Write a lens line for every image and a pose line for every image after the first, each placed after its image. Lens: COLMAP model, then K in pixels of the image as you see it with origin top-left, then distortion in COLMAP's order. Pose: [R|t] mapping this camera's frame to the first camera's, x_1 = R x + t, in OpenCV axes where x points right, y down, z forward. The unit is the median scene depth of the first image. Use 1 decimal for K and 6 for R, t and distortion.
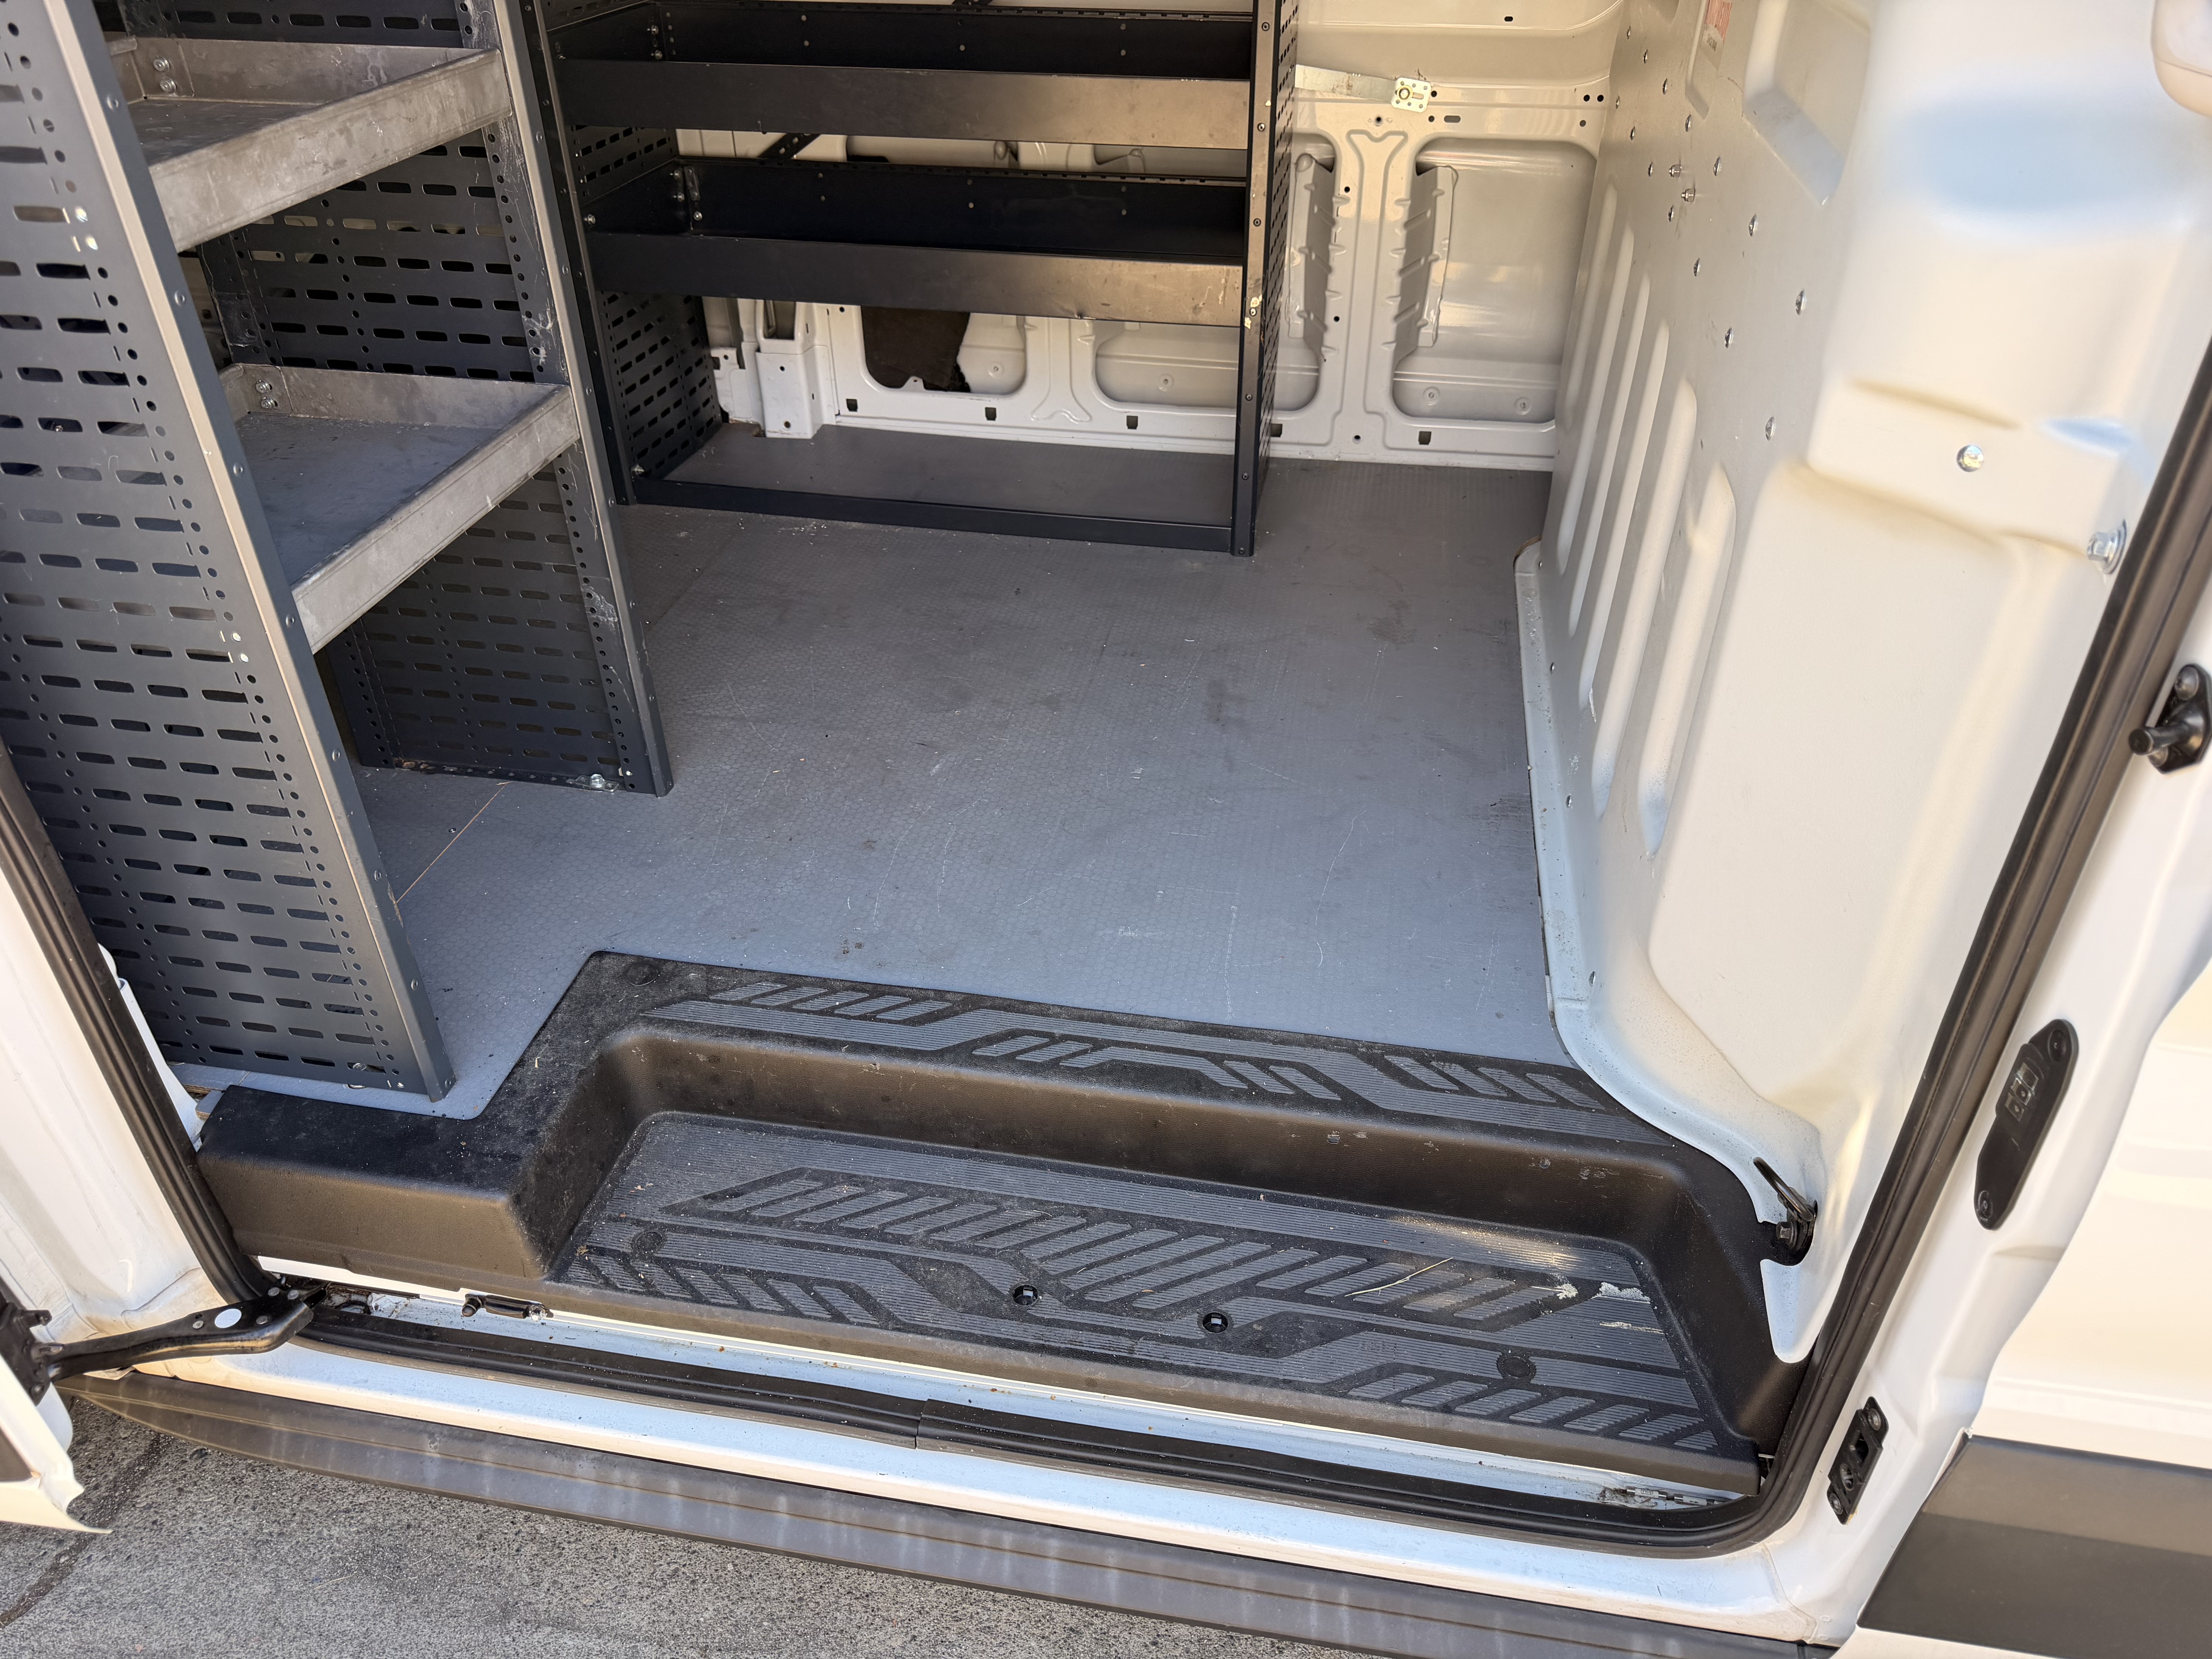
lens RADIAL K [[1524.4, 0, 1102.3], [0, 1524.4, 816.9], [0, 0, 1]] dist [0.037062, -0.031130]
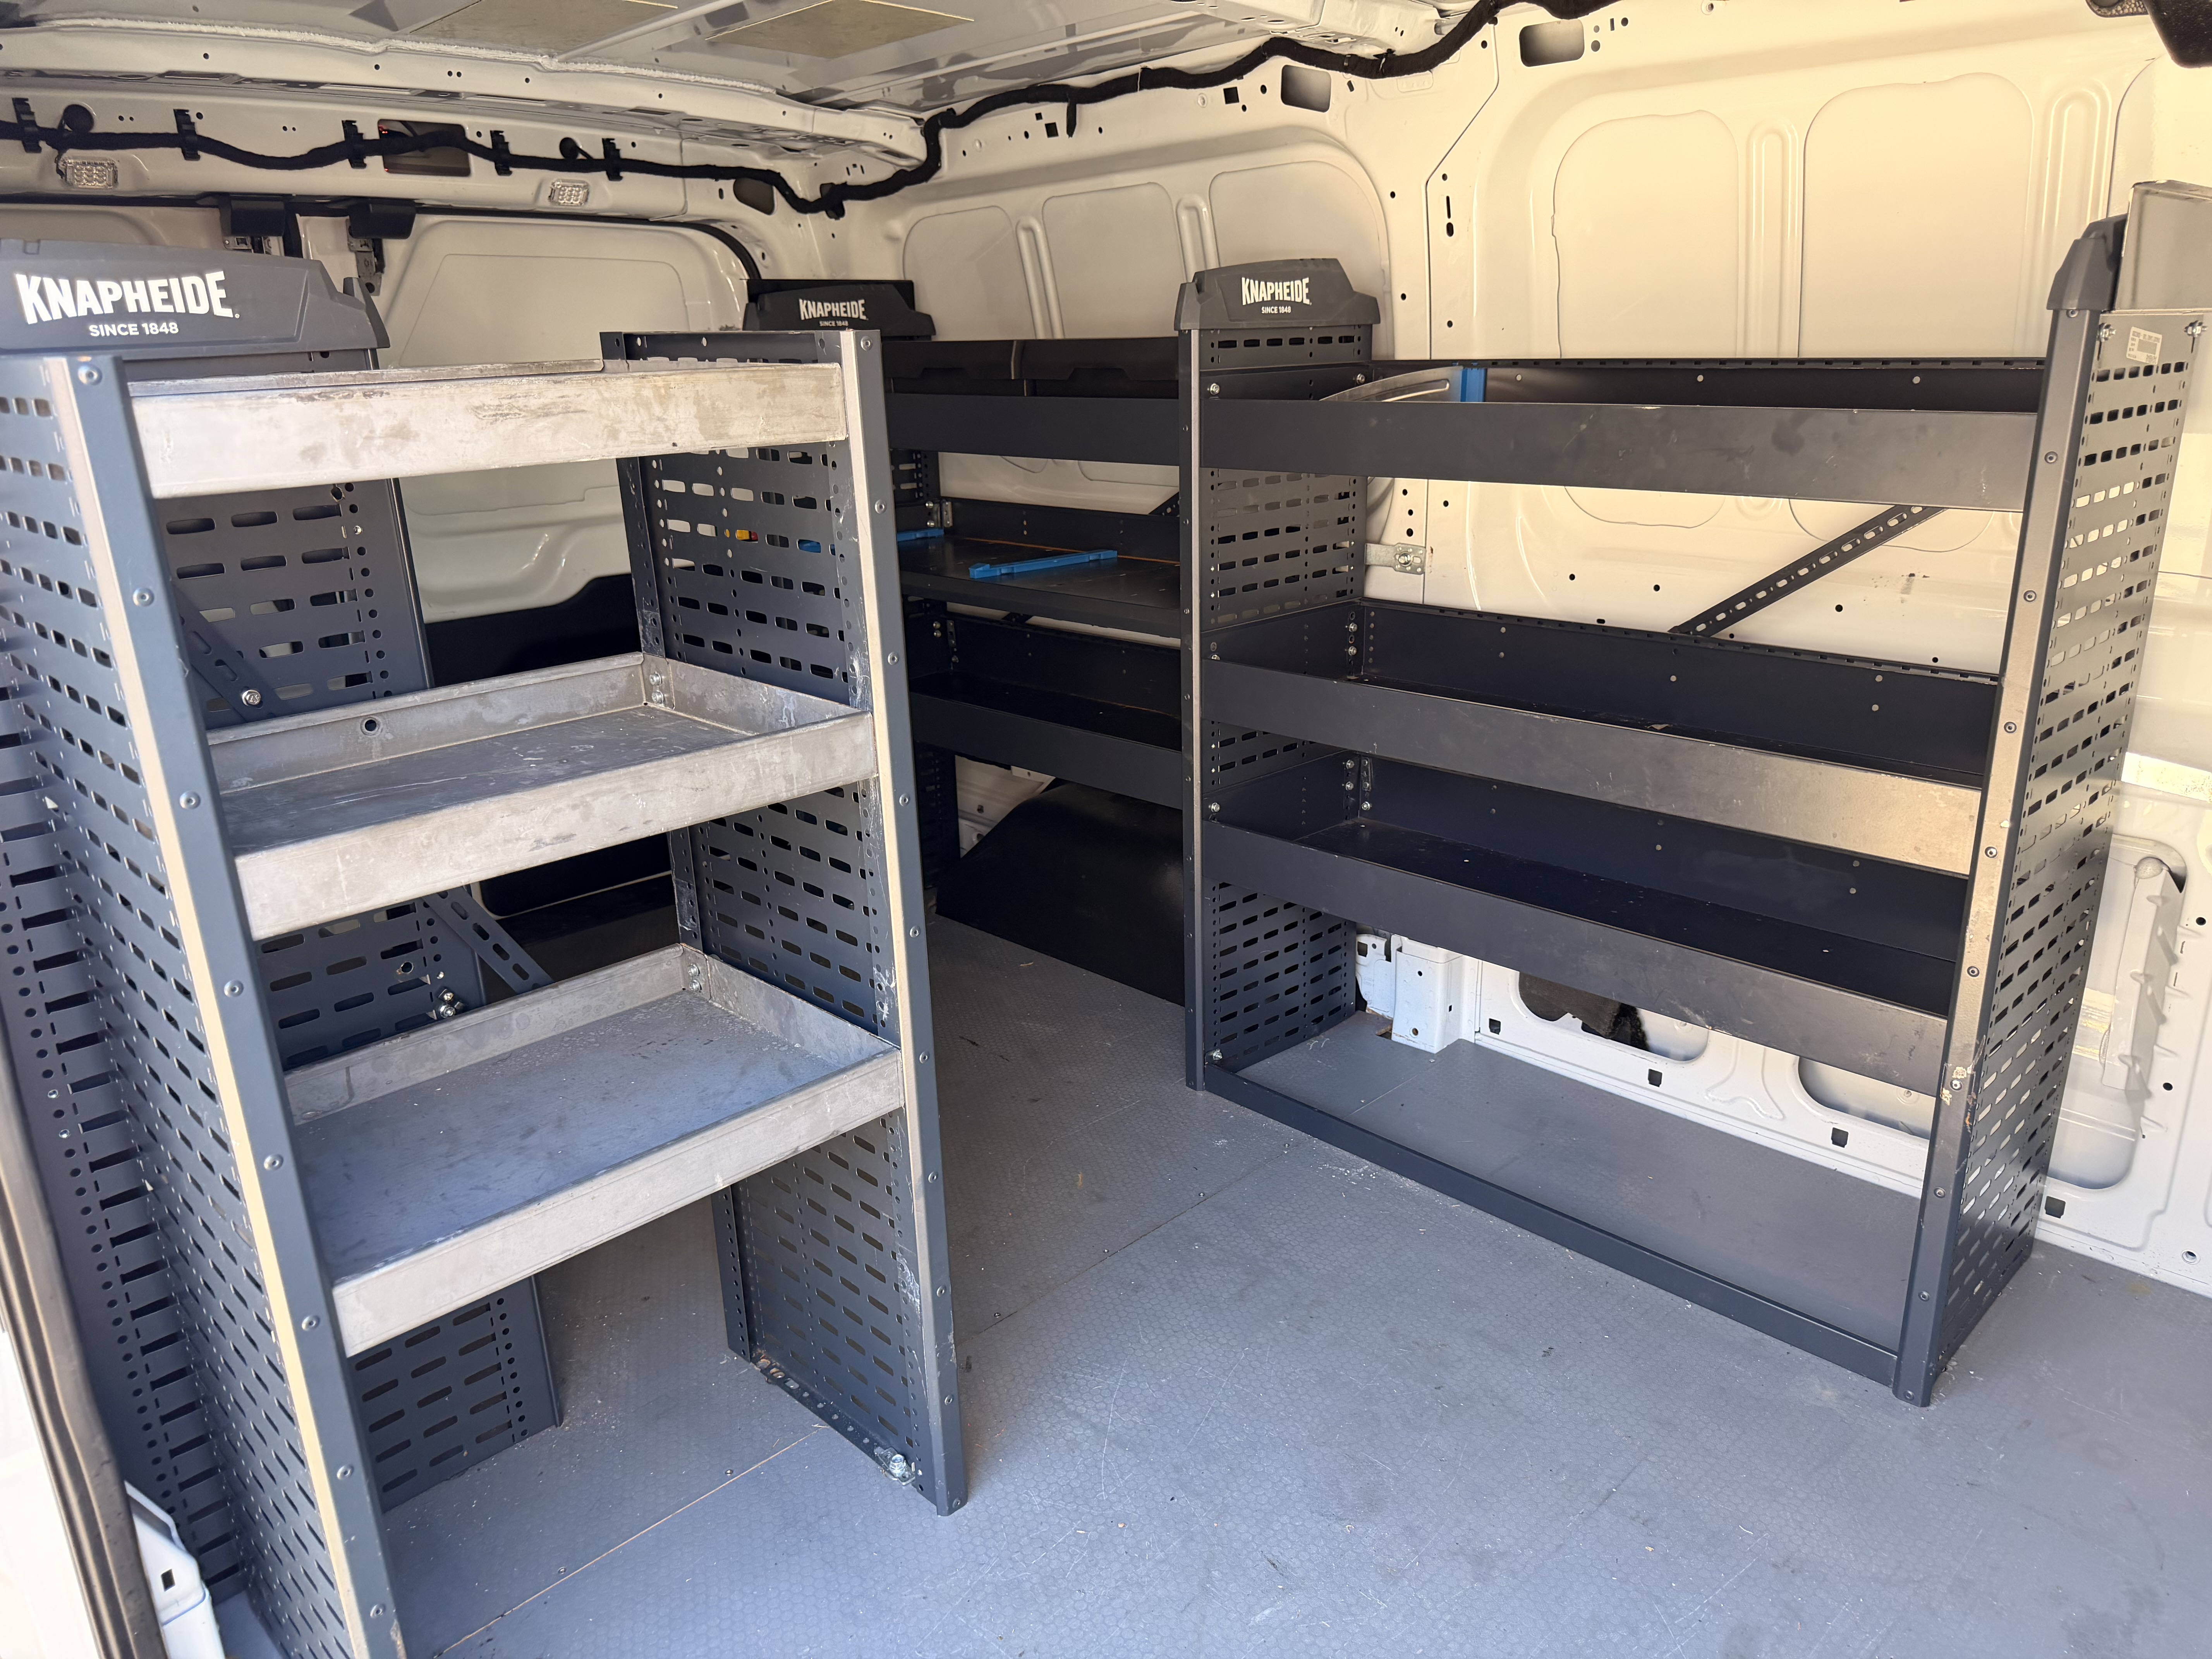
lens RADIAL K [[1524.4, 0, 1134.0], [0, 1524.4, 857.5], [0, 0, 1]] dist [0.037062, -0.031130]
pose [[0.828659, 0.169589, -0.533446, 0.134601], [-0.305386, 0.935646, -0.176936, -0.177192], [0.469110, 0.309526, 0.827121, 0.204640]]
